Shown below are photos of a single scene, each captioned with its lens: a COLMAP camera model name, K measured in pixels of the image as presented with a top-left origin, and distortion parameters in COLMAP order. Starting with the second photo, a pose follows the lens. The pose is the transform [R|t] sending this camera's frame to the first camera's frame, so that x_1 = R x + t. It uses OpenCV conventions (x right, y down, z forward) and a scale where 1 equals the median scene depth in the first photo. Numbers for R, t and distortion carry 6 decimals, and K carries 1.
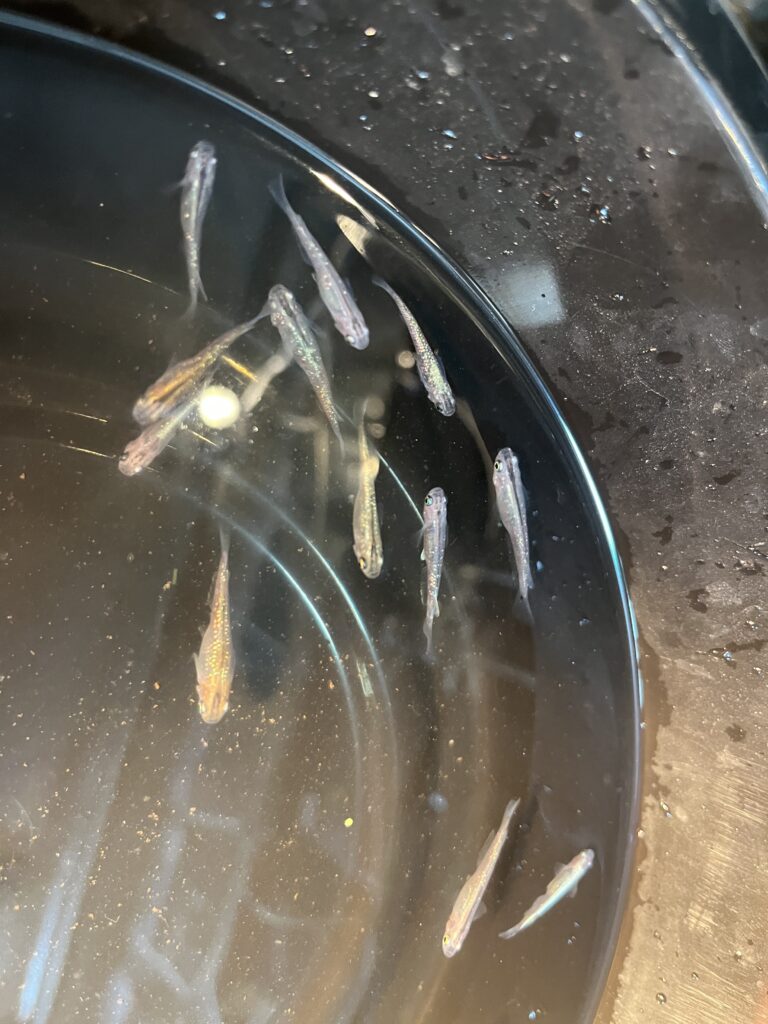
lens RADIAL K [[867.0, 0, 390.2], [0, 867.0, 510.3], [0, 0, 1]] dist [0.052466, -0.098798]
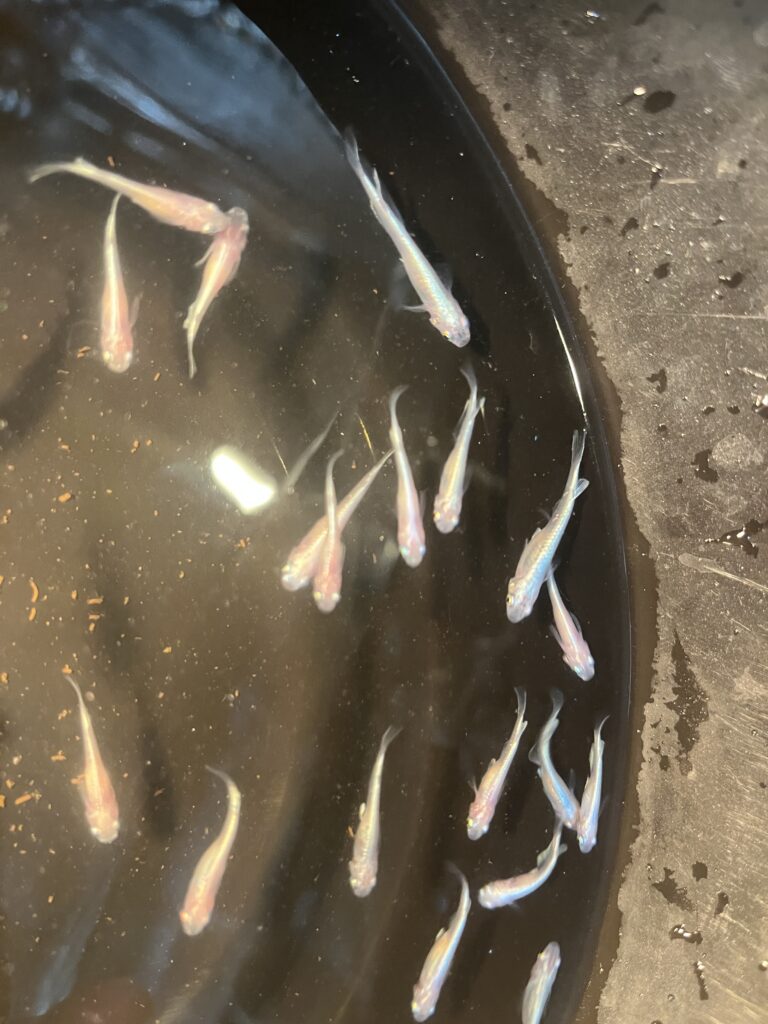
lens RADIAL K [[867.0, 0, 390.8], [0, 867.0, 507.0], [0, 0, 1]] dist [0.052466, -0.098798]
pose [[0.996838, 0.045954, -0.064820, 0.122998], [-0.055081, 0.987619, -0.146886, 0.261942], [0.057267, 0.149991, 0.987027, 0.222101]]
